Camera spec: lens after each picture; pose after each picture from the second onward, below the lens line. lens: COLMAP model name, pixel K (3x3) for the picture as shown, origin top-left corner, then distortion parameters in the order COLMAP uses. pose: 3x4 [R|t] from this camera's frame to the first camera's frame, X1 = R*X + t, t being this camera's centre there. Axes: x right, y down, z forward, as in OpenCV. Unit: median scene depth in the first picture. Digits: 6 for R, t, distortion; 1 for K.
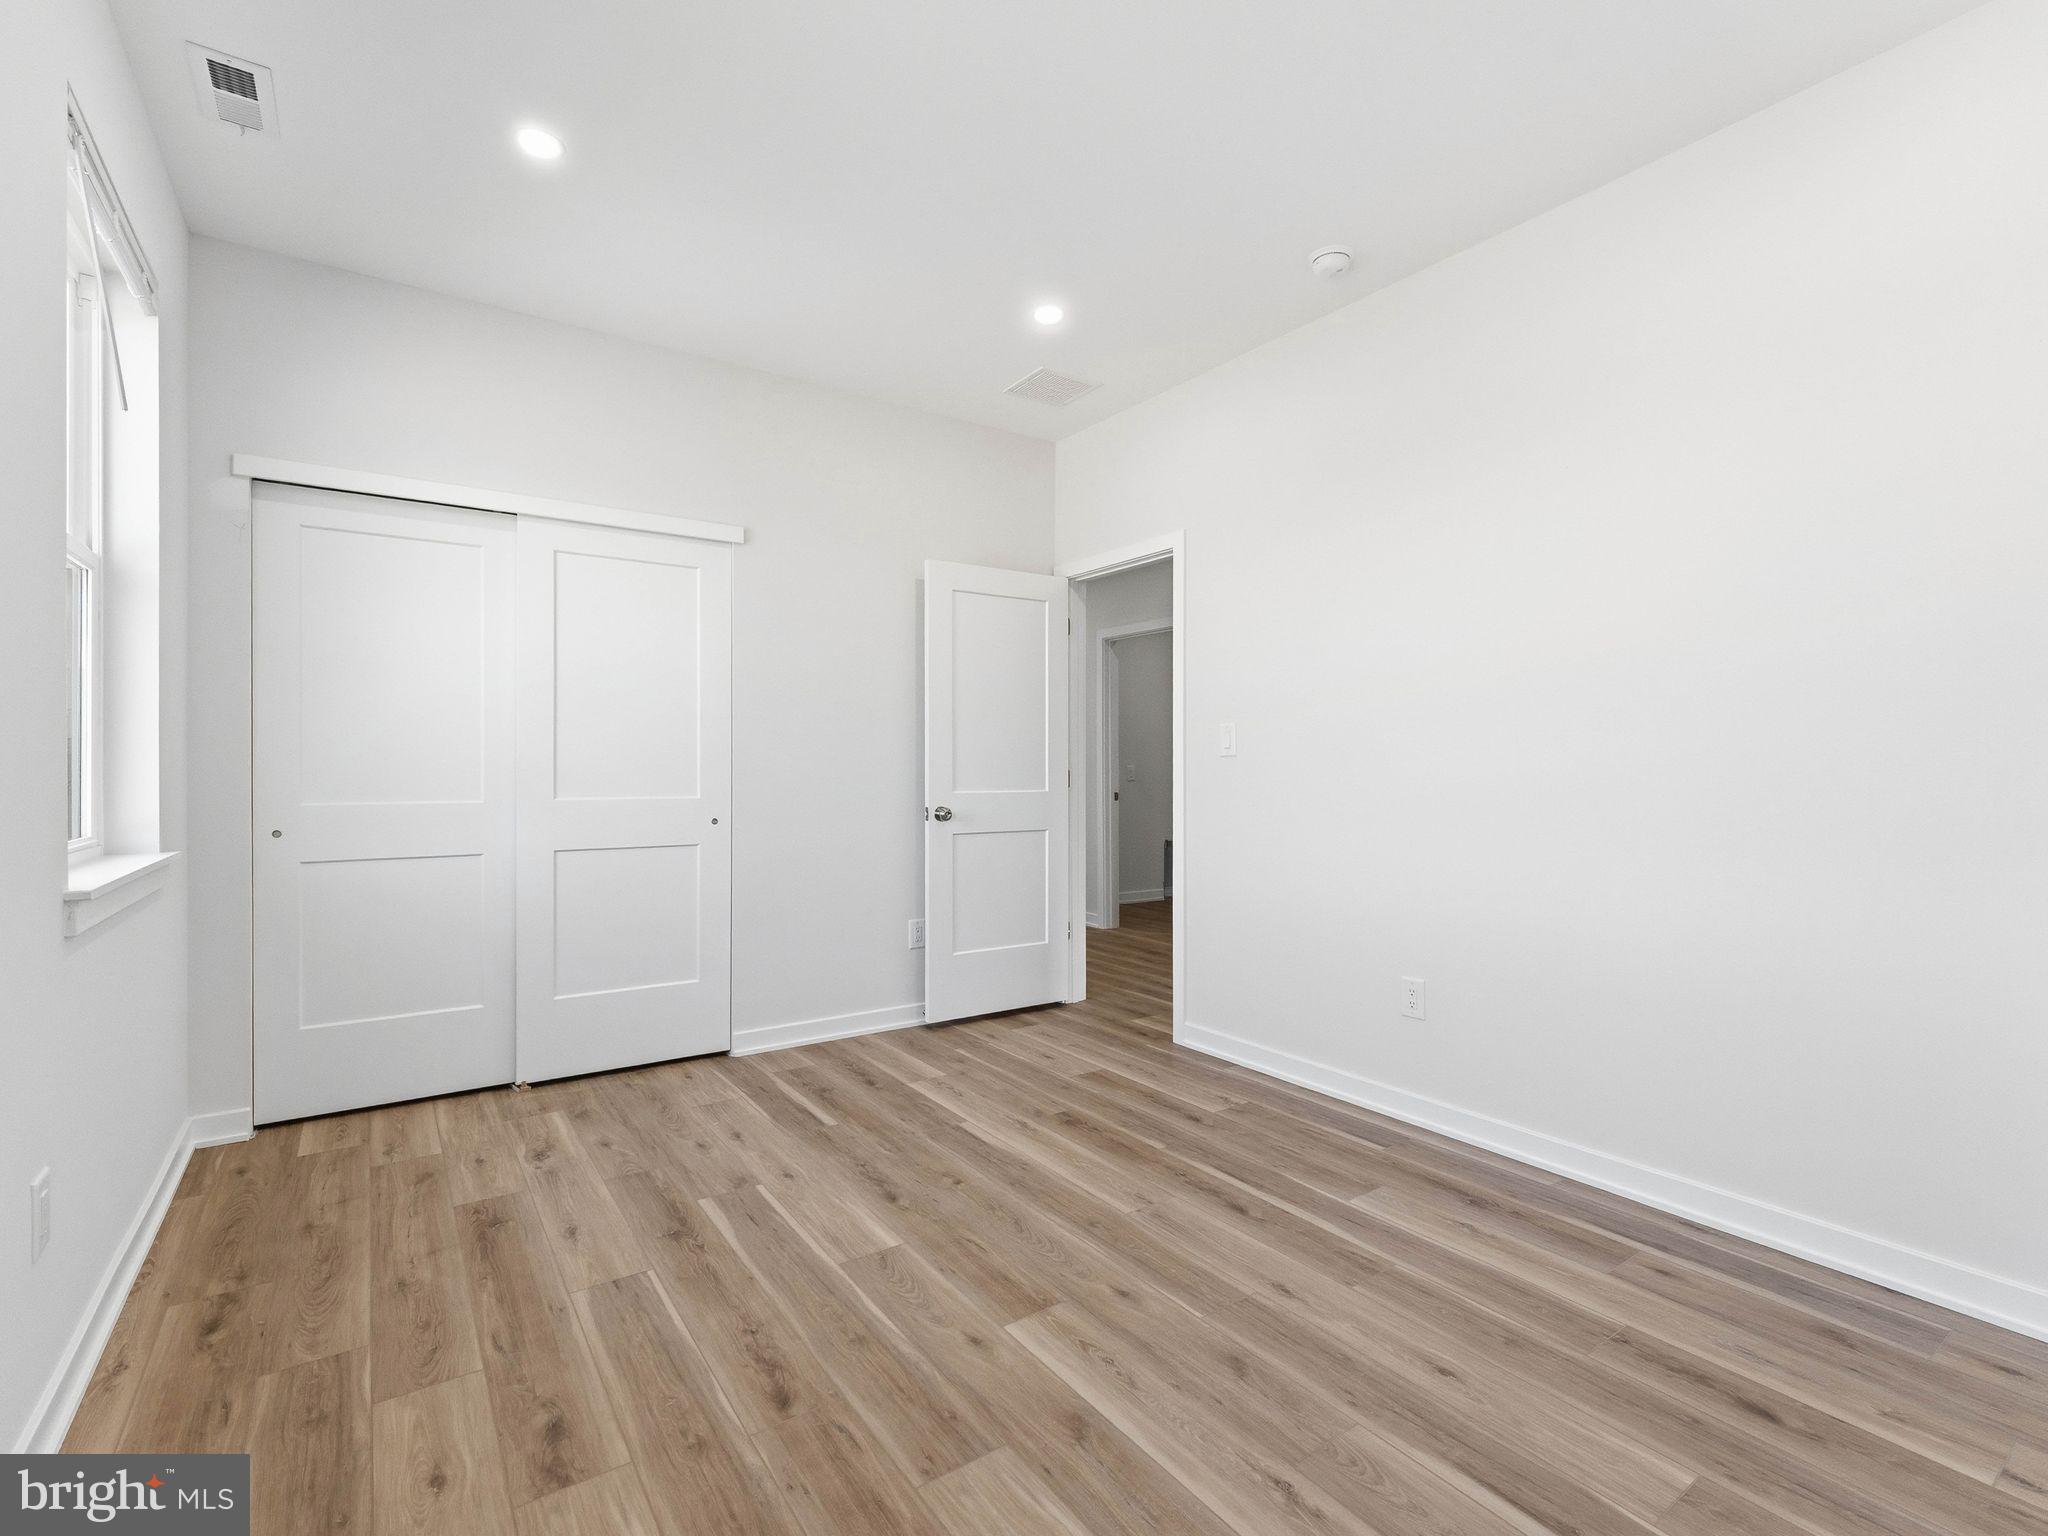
lens RADIAL K [[935.6, 0, 1024.0], [0, 935.6, 768.0], [0, 0, 1]] dist [-0.000638, 0.000452]
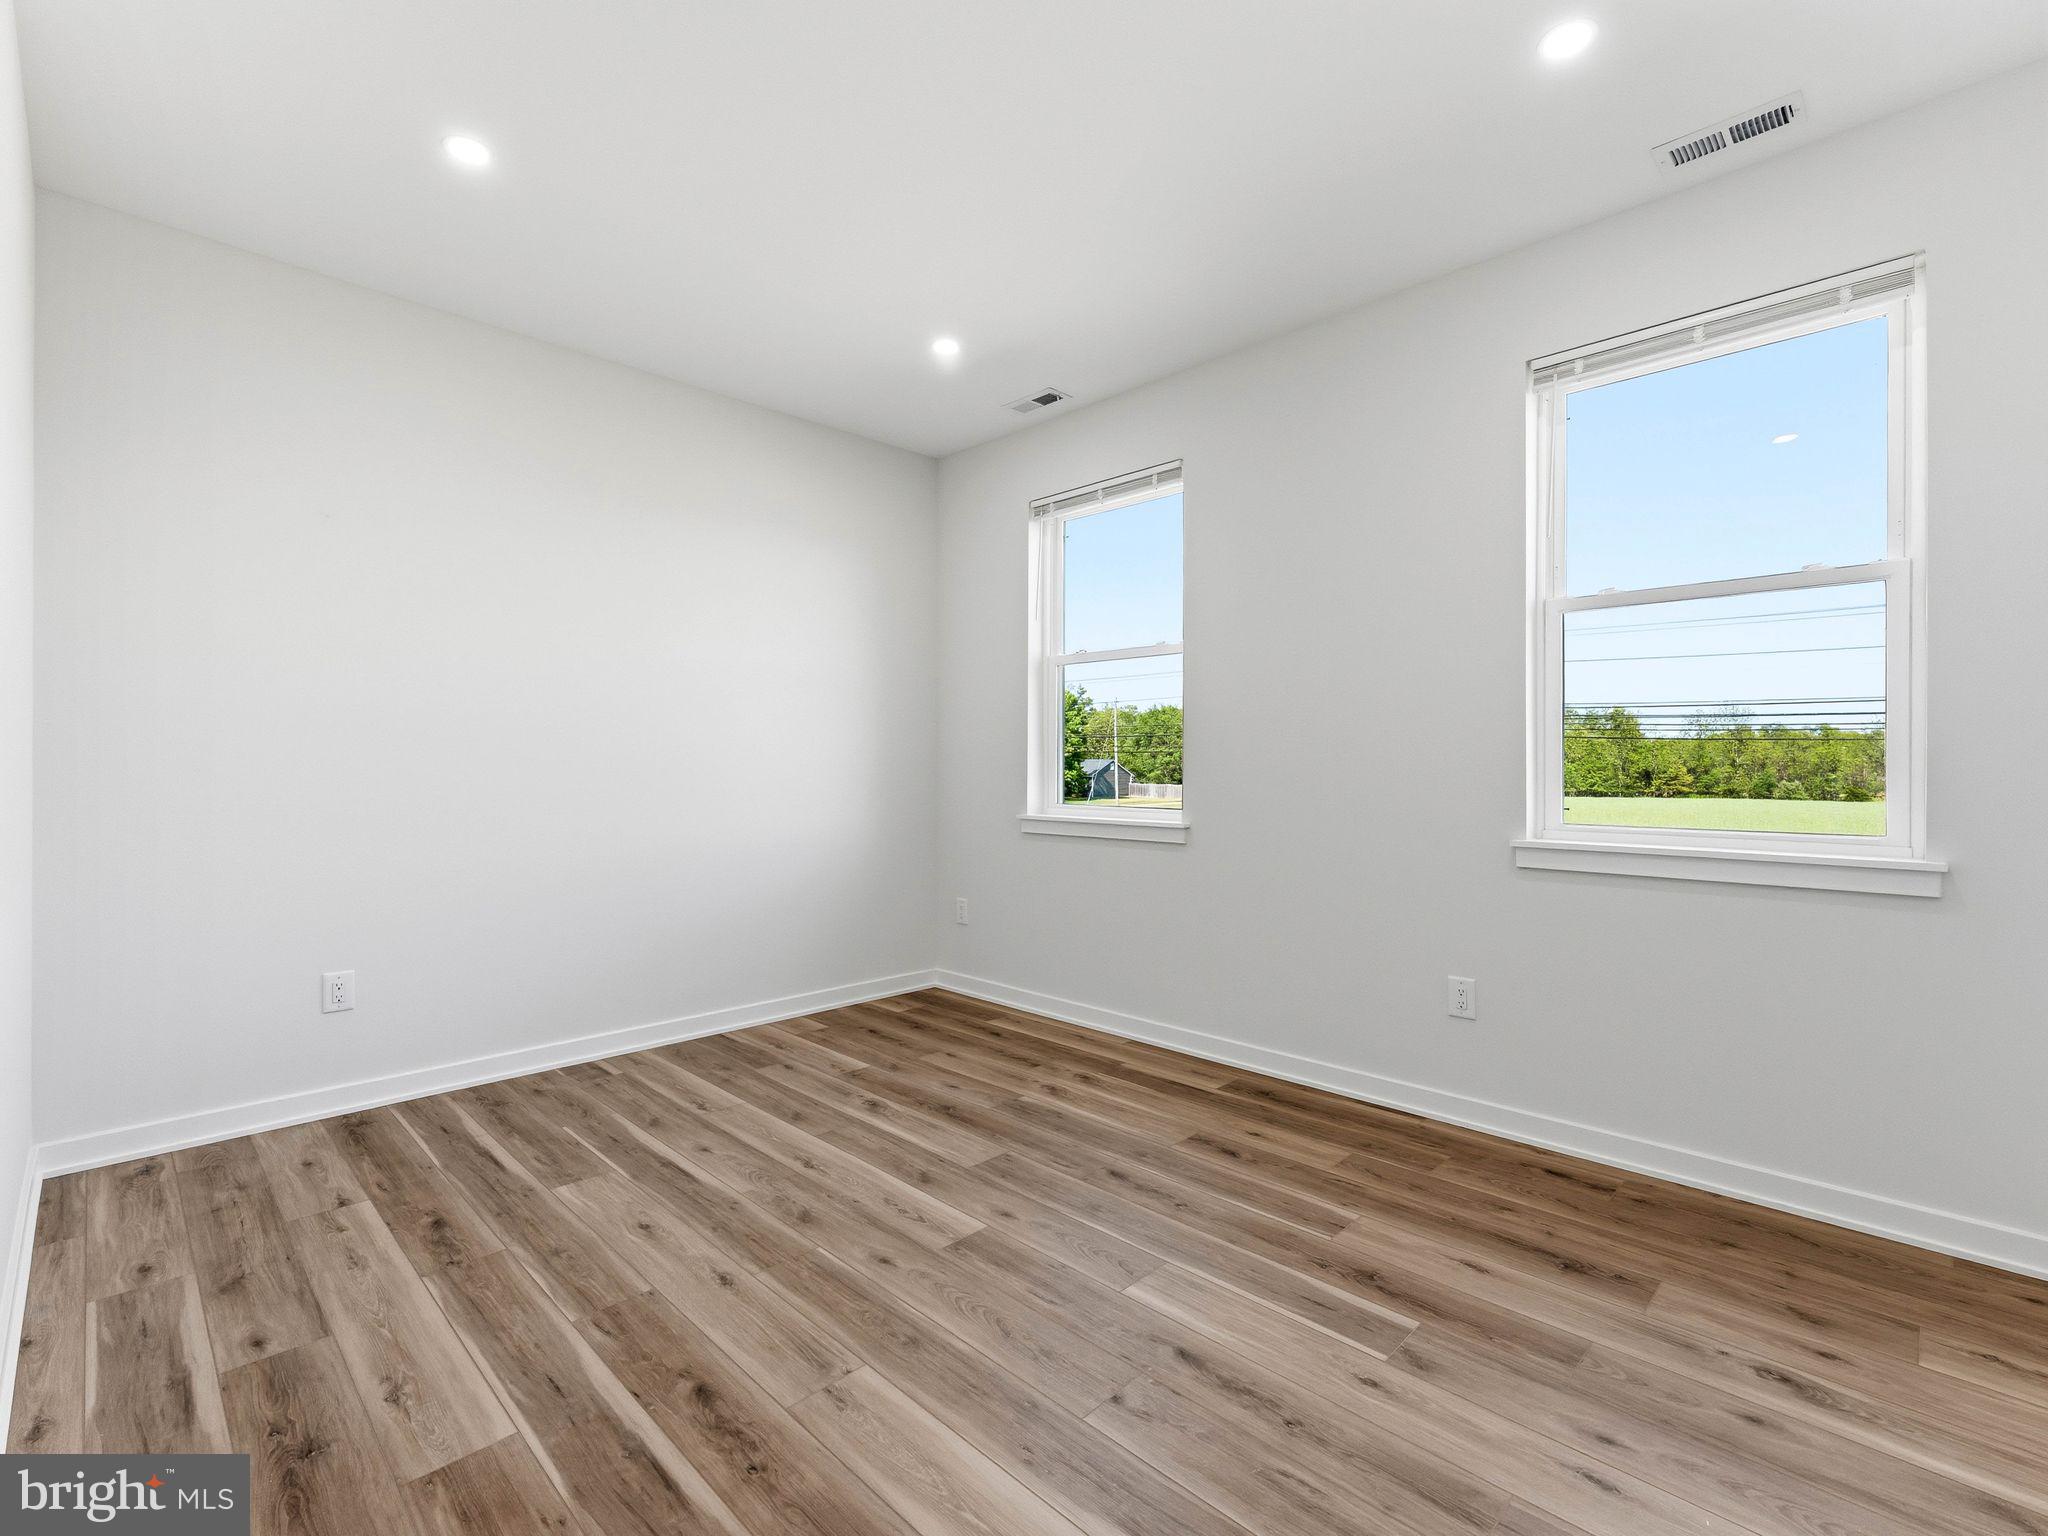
lens RADIAL K [[935.6, 0, 1024.0], [0, 935.6, 768.0], [0, 0, 1]] dist [-0.000638, 0.000452]
pose [[-0.983922, -0.001083, -0.178598, 0.136834], [-0.001850, 0.999990, 0.004129, -0.003562], [0.178592, 0.004393, -0.983913, 2.013686]]
